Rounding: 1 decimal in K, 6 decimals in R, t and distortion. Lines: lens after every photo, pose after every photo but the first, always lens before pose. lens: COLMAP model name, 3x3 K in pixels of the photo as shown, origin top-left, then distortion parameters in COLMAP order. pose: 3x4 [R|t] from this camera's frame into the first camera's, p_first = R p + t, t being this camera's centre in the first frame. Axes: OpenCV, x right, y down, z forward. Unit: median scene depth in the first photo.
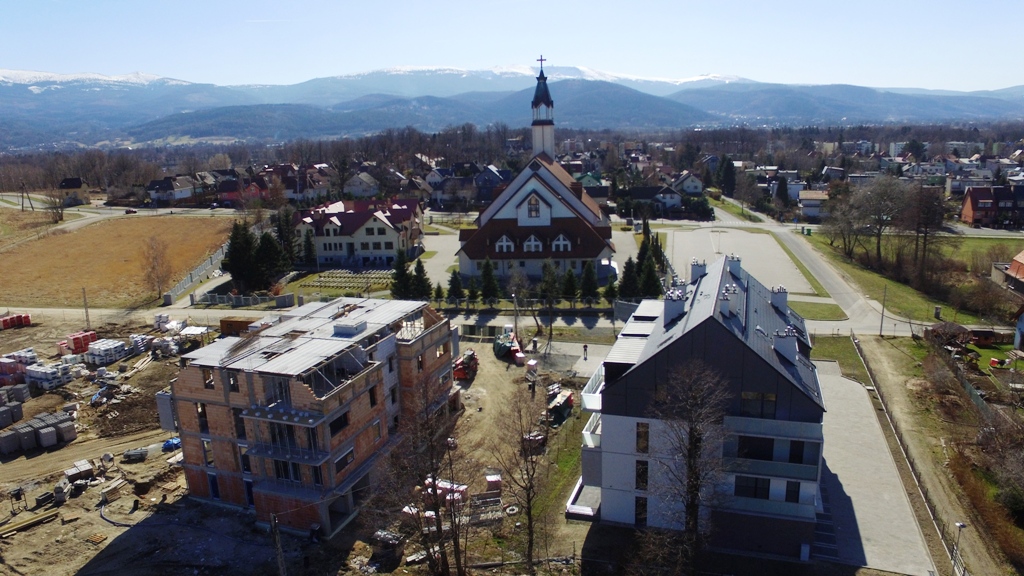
lens RADIAL K [[691.6, 0, 520.7], [0, 691.6, 292.0], [0, 0, 1]] dist [-0.126840, 0.091889]
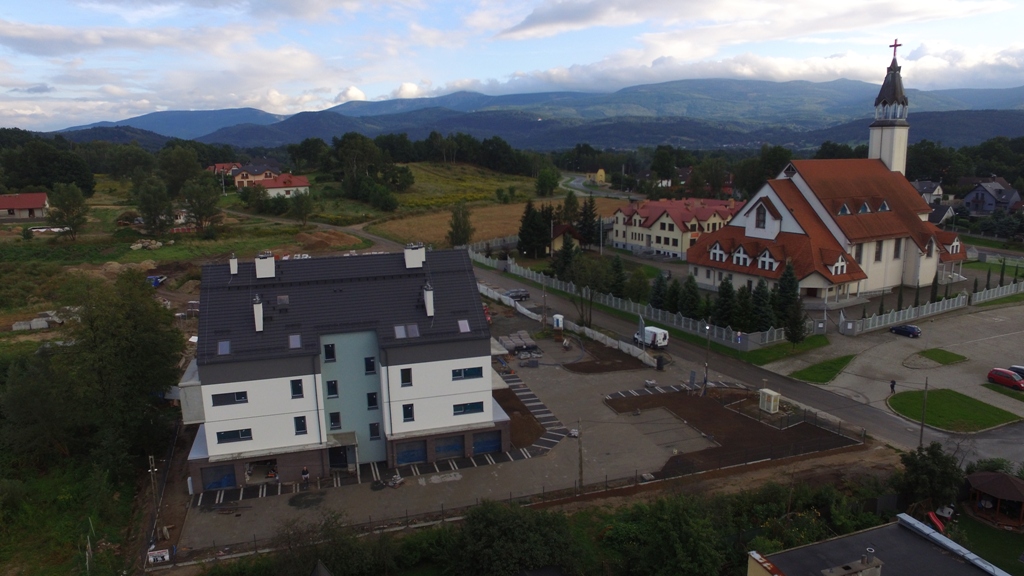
lens RADIAL K [[691.6, 0, 521.1], [0, 691.6, 293.3], [0, 0, 1]] dist [-0.126840, 0.091889]
pose [[0.590013, 0.189985, -0.784723, 0.535791], [-0.194366, 0.976760, 0.090339, -0.046674], [0.783650, 0.099222, 0.613228, 0.239828]]
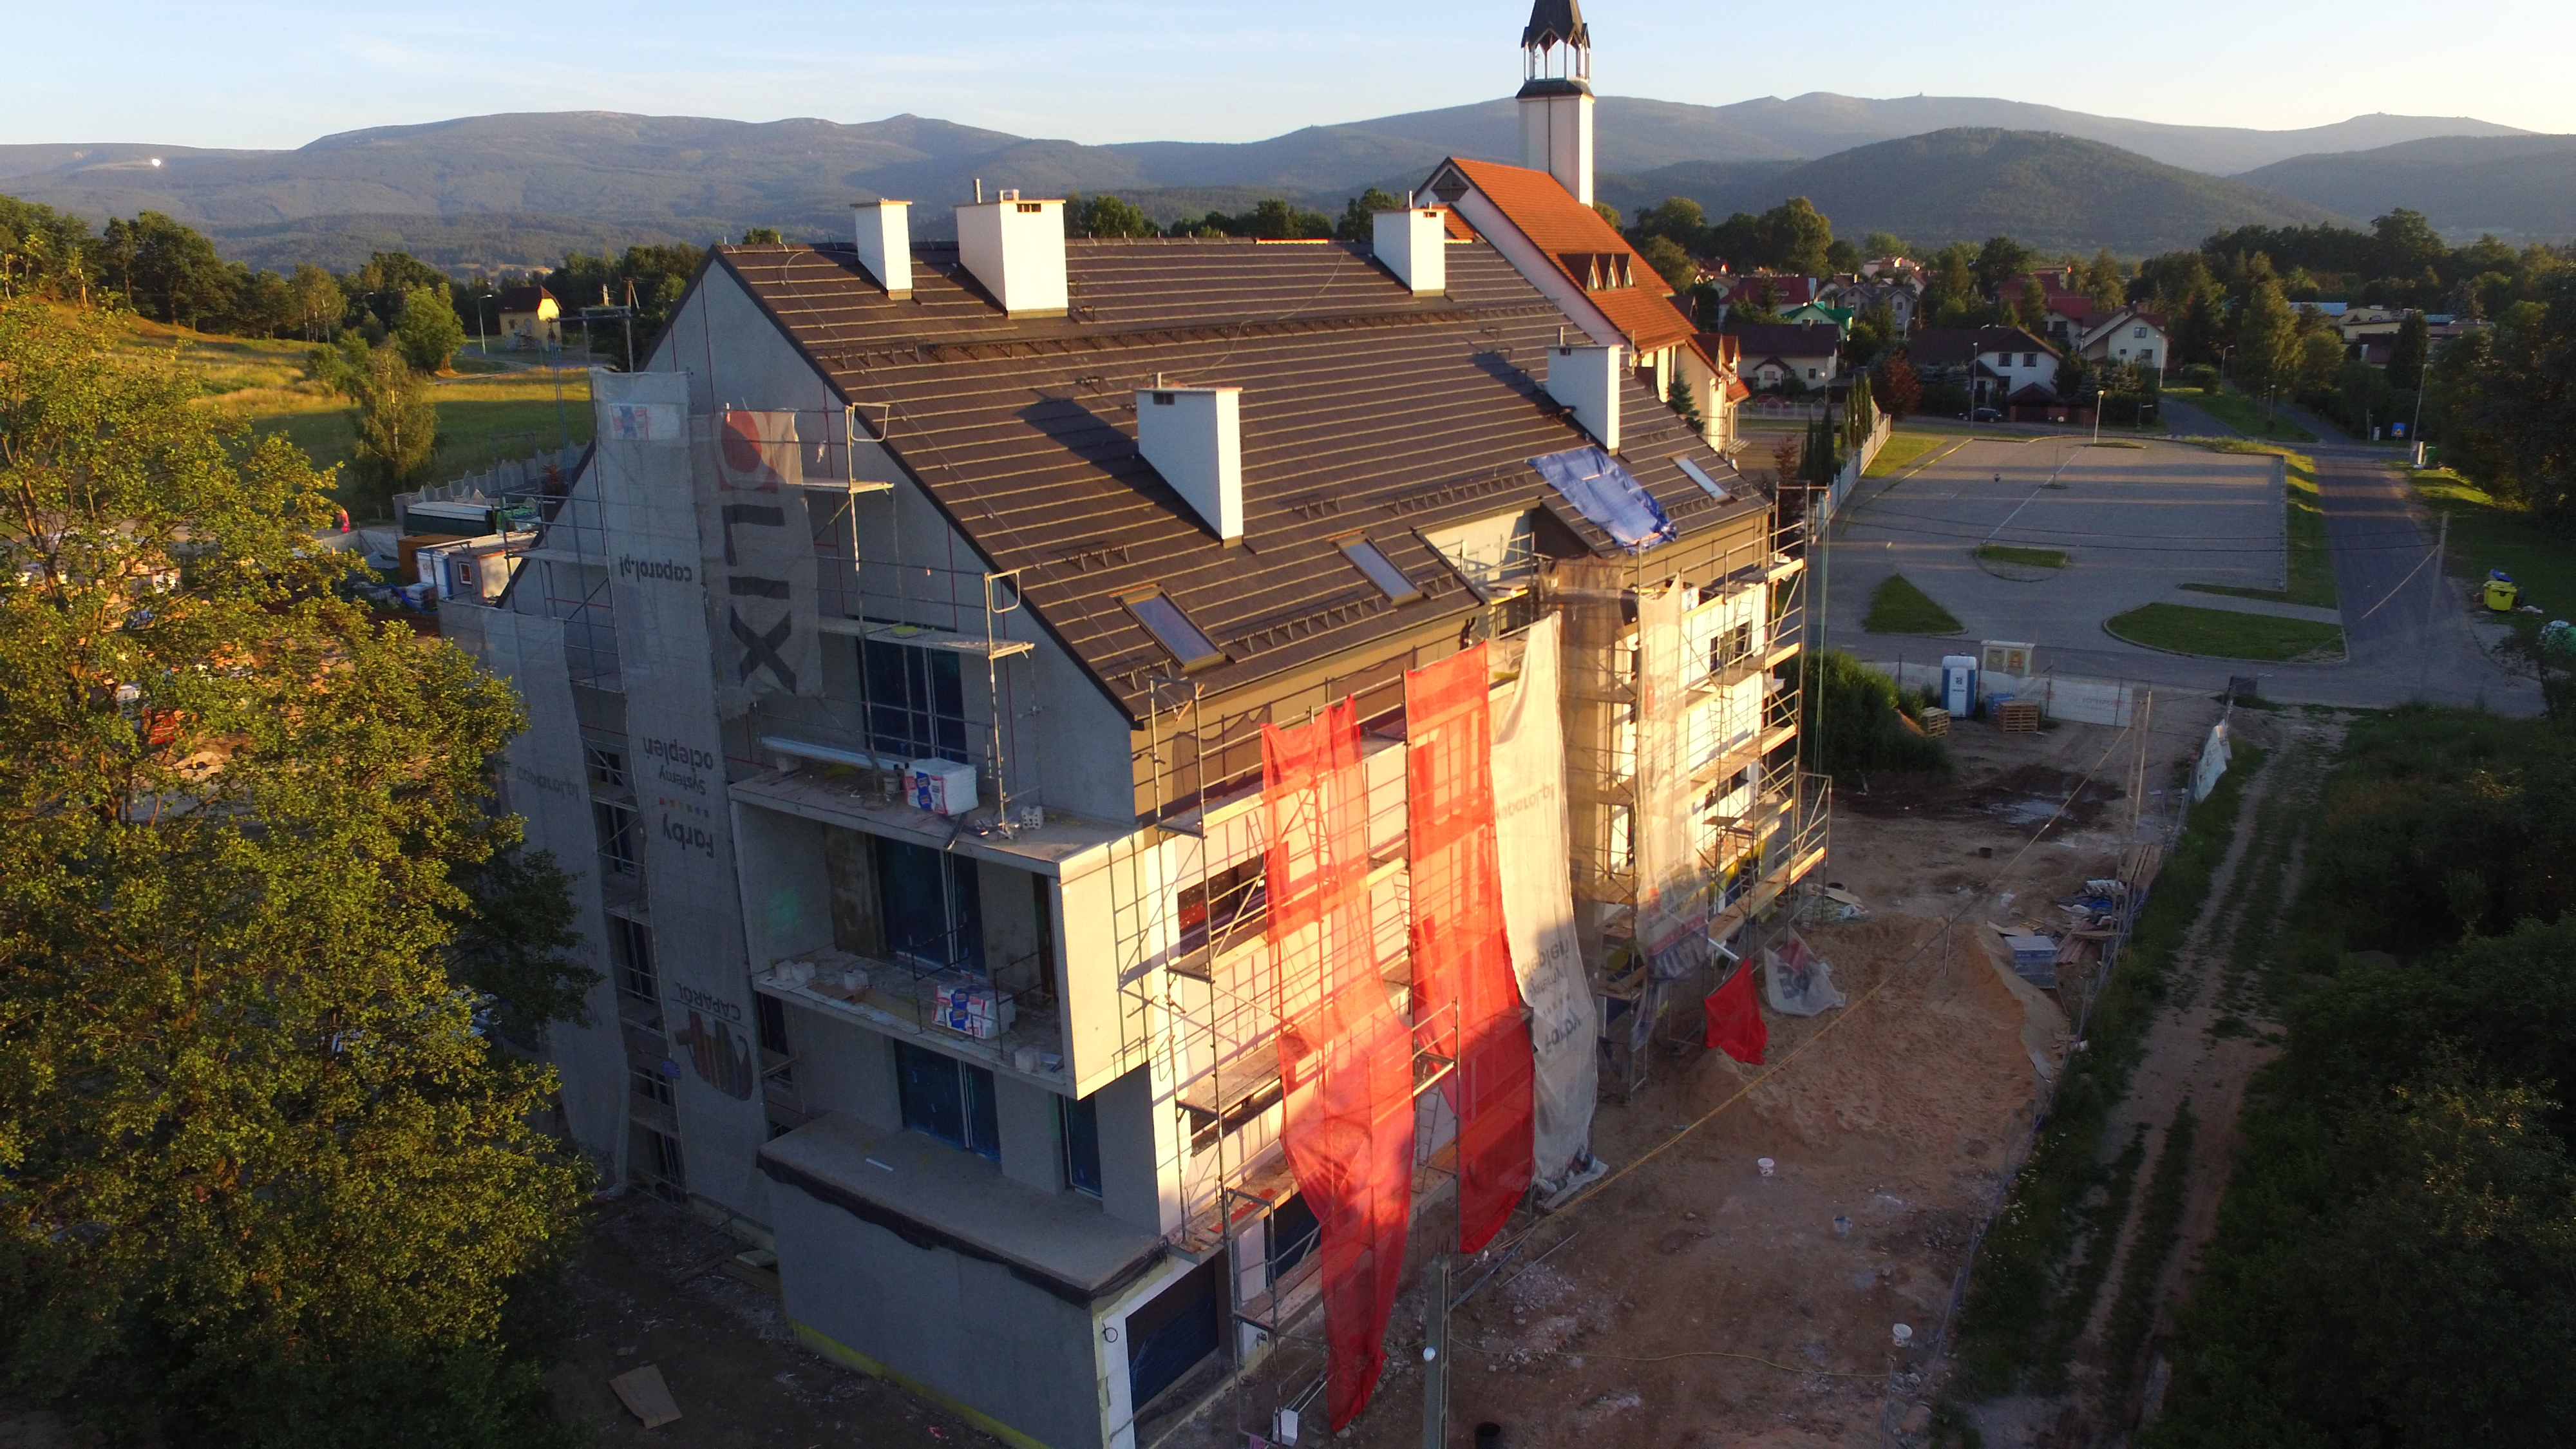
lens RADIAL K [[1739.8, 0, 1310.1], [0, 1739.8, 734.0], [0, 0, 1]] dist [-0.126840, 0.091889]
pose [[0.959694, 0.079641, -0.269527, 0.209109], [-0.070000, 0.996522, 0.045209, 0.050967], [0.272190, -0.024520, 0.961931, 0.178594]]
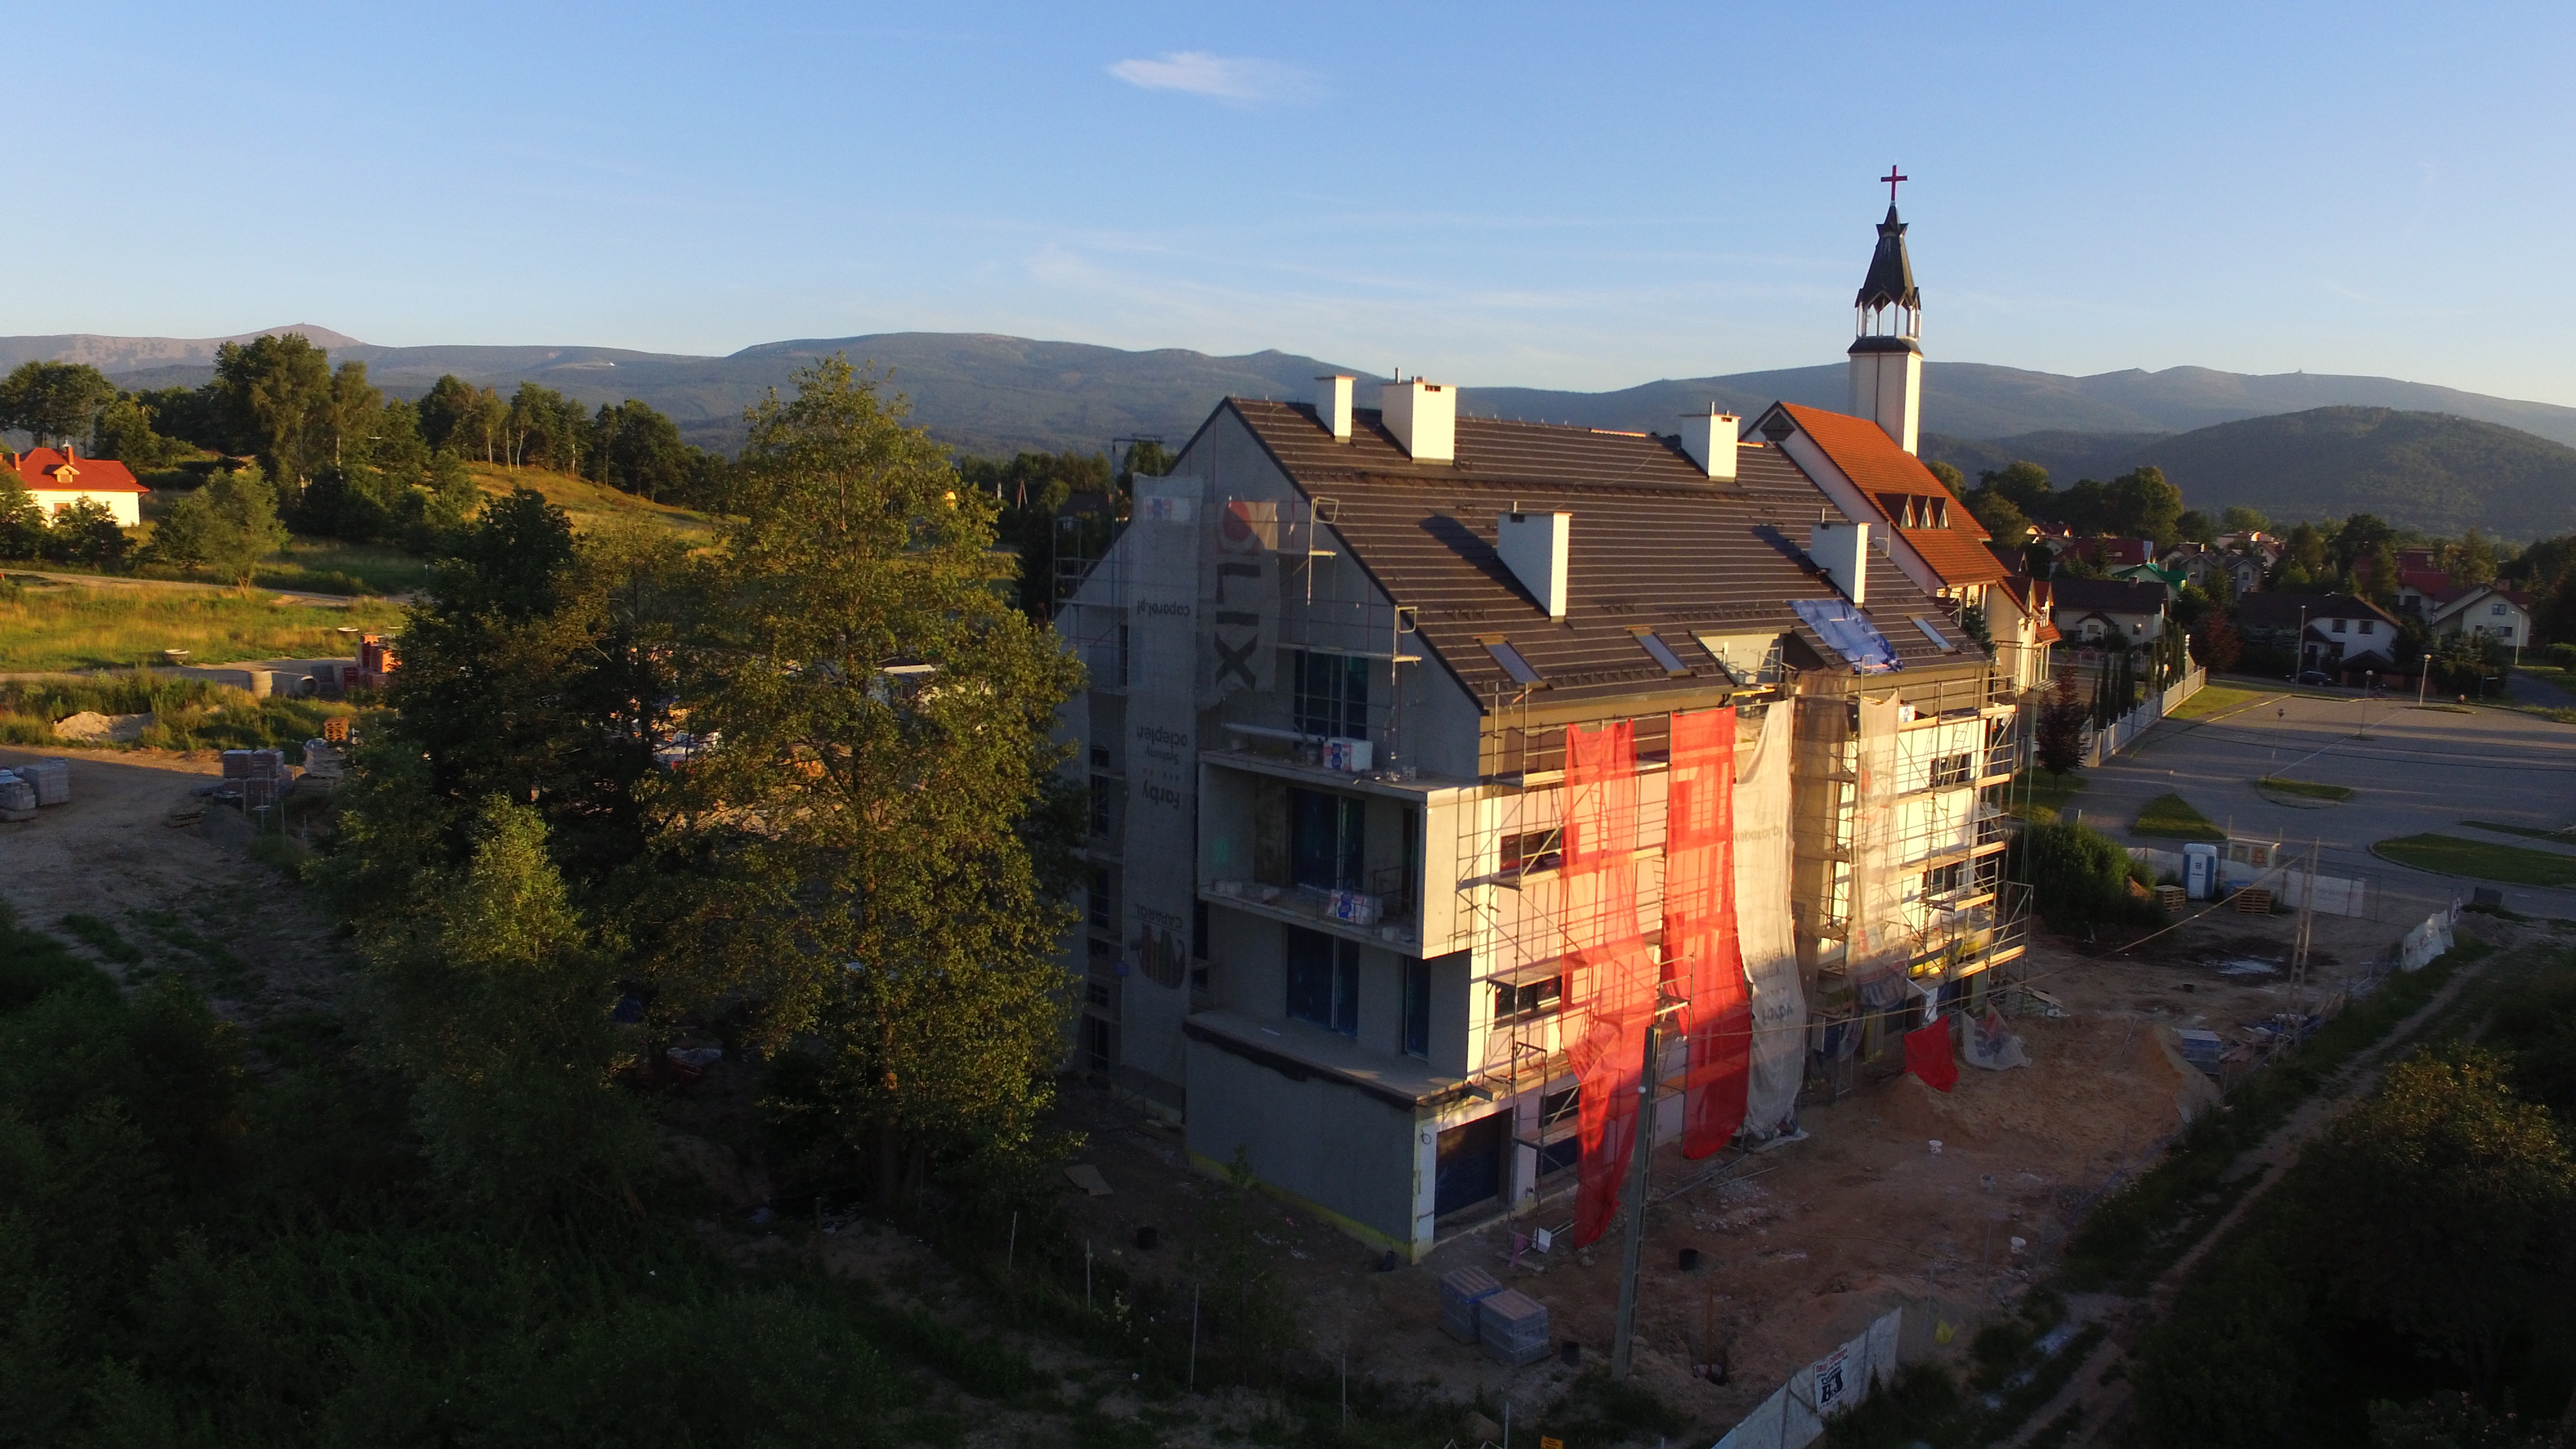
lens RADIAL K [[1739.8, 0, 1309.5], [0, 1739.8, 730.8], [0, 0, 1]] dist [-0.126840, 0.091889]
pose [[0.885861, 0.110693, -0.450553, 0.238894], [-0.158264, 0.984970, -0.069184, 0.082103], [0.436123, 0.132593, 0.890065, 0.100887]]
